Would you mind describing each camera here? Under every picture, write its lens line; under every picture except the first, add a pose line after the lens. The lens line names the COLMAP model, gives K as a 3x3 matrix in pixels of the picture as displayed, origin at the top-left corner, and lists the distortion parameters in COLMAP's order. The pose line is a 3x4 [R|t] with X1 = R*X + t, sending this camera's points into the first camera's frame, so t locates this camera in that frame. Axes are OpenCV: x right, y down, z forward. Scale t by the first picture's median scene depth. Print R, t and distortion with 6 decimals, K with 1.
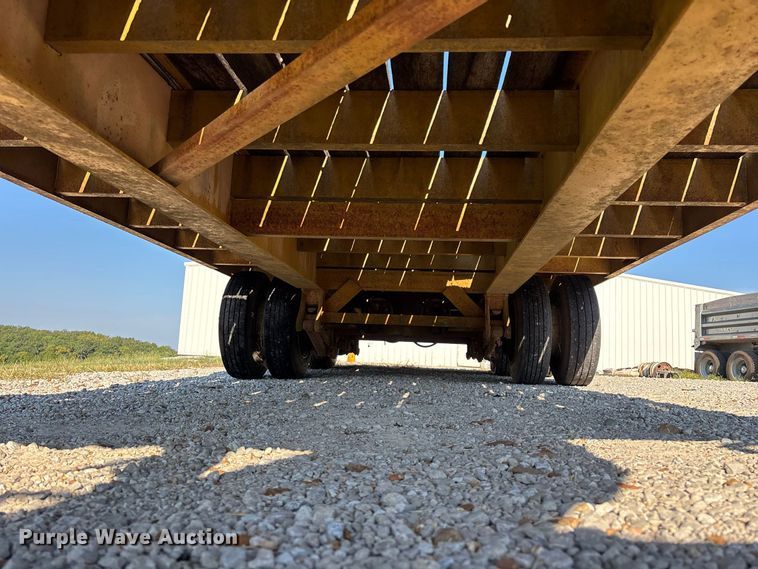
lens RADIAL K [[570.1, 0, 383.3], [0, 570.1, 284.5], [0, 0, 1]] dist [0.048168, -0.053951]
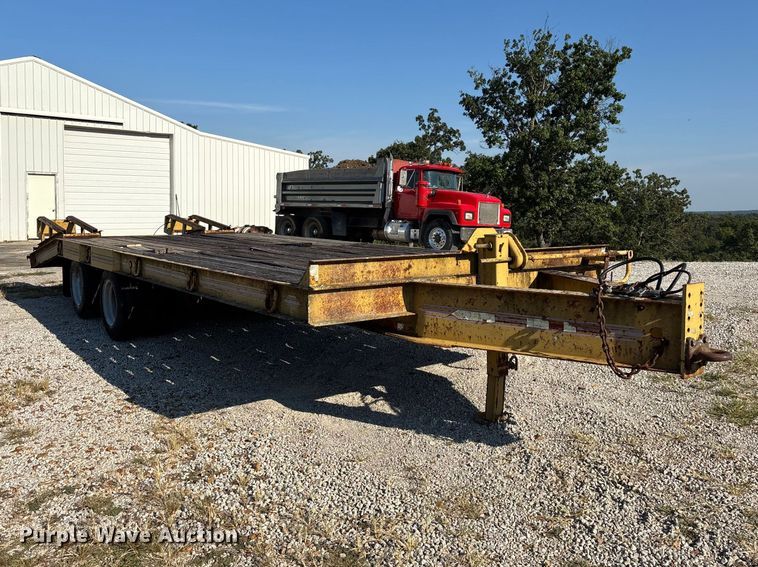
lens RADIAL K [[710.1, 0, 388.7], [0, 710.1, 240.1], [0, 0, 1]] dist [0.065496, 0.000000]
pose [[0.747072, -0.076355, 0.660344, -1.006875], [-0.063592, 0.980616, 0.185333, -0.498348], [-0.661695, -0.180450, 0.727735, -0.792326]]
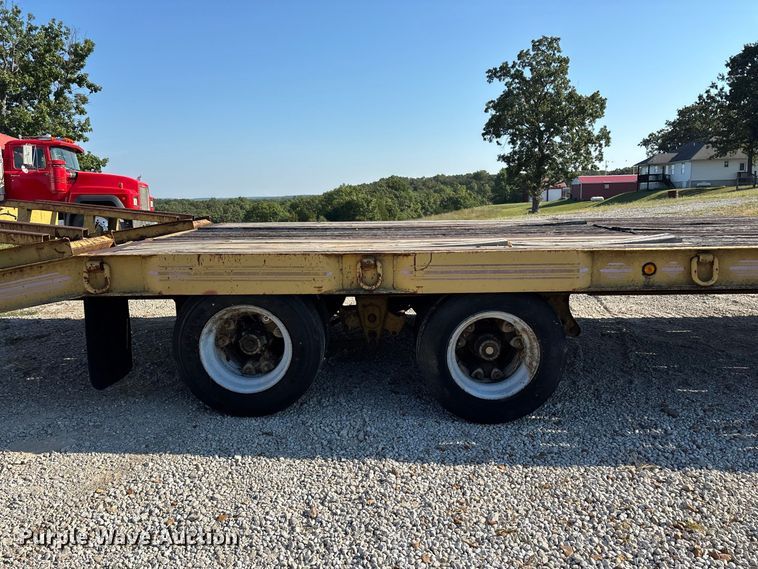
lens RADIAL K [[570.1, 0, 383.5], [0, 570.1, 289.7], [0, 0, 1]] dist [0.048168, -0.053951]
pose [[-0.095456, -0.210680, 0.972883, -1.040785], [-0.129028, 0.971720, 0.197768, -0.148413], [-0.987036, -0.106651, -0.119940, 1.344301]]
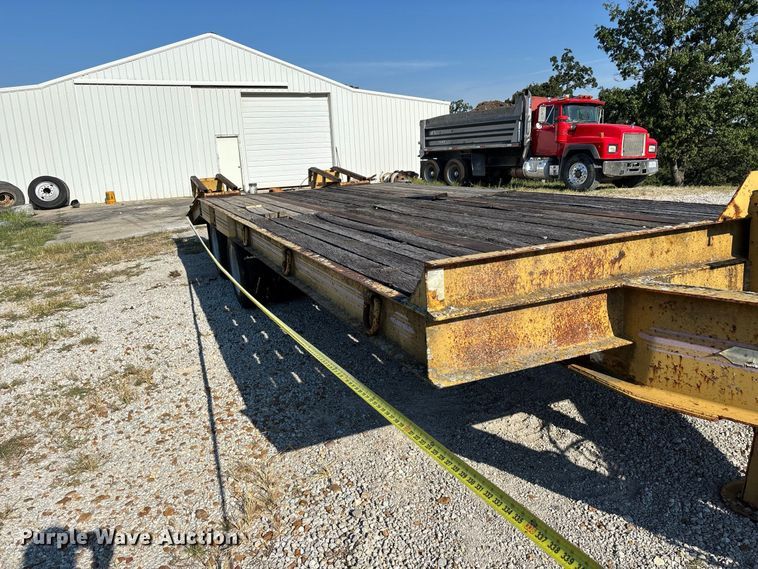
lens RADIAL K [[570.1, 0, 379.0], [0, 570.1, 284.1], [0, 0, 1]] dist [0.048168, -0.053951]
pose [[0.877107, -0.201887, 0.435805, -0.616510], [0.033120, 0.930631, 0.364458, -0.405234], [-0.479152, -0.305235, 0.822949, -0.286473]]
